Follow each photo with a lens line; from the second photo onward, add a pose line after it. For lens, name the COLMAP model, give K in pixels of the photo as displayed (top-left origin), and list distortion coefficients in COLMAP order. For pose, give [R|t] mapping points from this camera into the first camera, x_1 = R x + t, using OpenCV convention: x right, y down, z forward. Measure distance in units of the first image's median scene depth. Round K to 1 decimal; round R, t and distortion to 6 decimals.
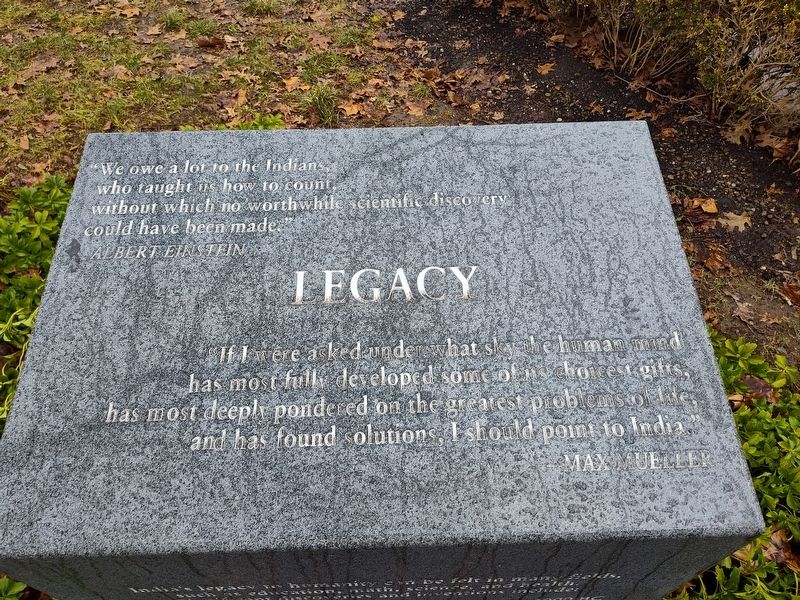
lens RADIAL K [[559.2, 0, 404.2], [0, 559.2, 302.6], [0, 0, 1]] dist [0.045397, -0.035819]
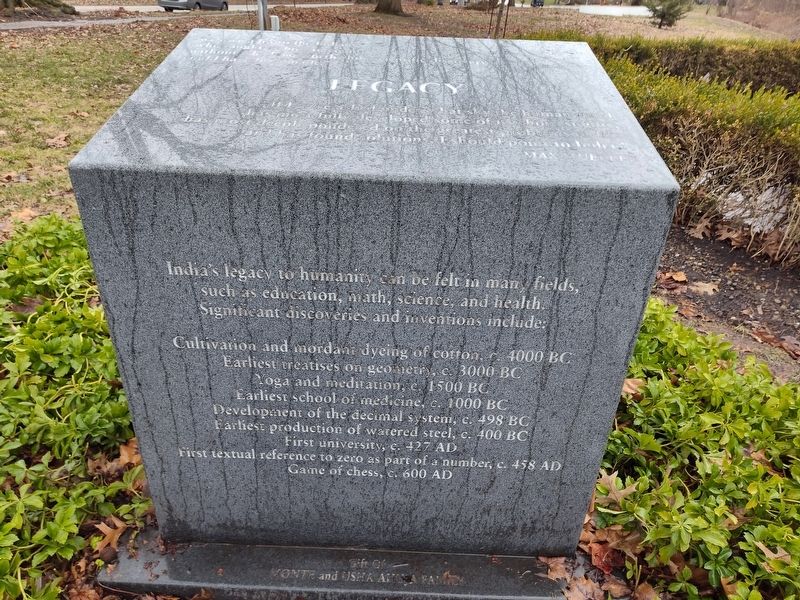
lens RADIAL K [[559.2, 0, 401.9], [0, 559.2, 302.1], [0, 0, 1]] dist [0.045397, -0.035819]
pose [[0.998200, 0.056706, -0.019500, 0.012290], [-0.059937, 0.933517, -0.353489, 0.314717], [-0.001841, 0.354021, 0.935236, -0.033011]]
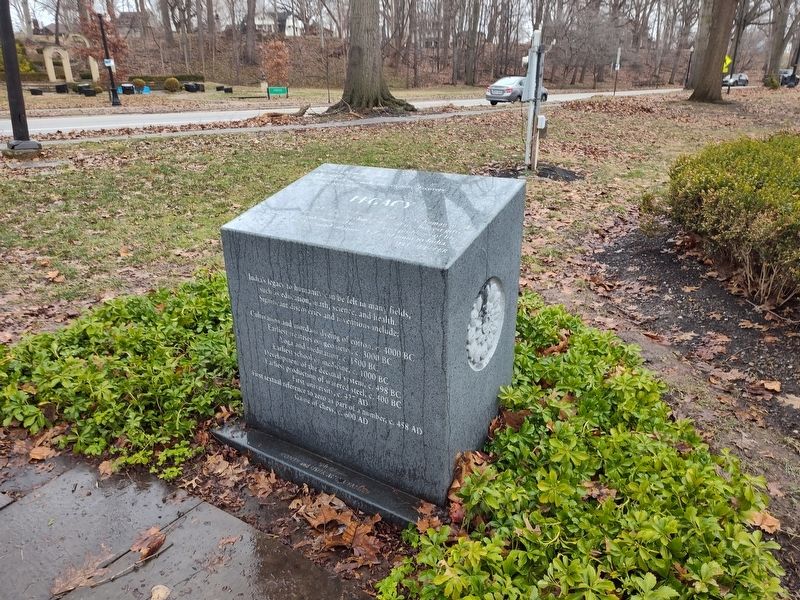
lens RADIAL K [[559.2, 0, 395.3], [0, 559.2, 294.9], [0, 0, 1]] dist [0.045397, -0.035819]
pose [[0.835641, 0.197869, -0.512399, 0.466376], [-0.414997, 0.838563, -0.352973, 0.396492], [0.359837, 0.507602, 0.782852, -0.248911]]
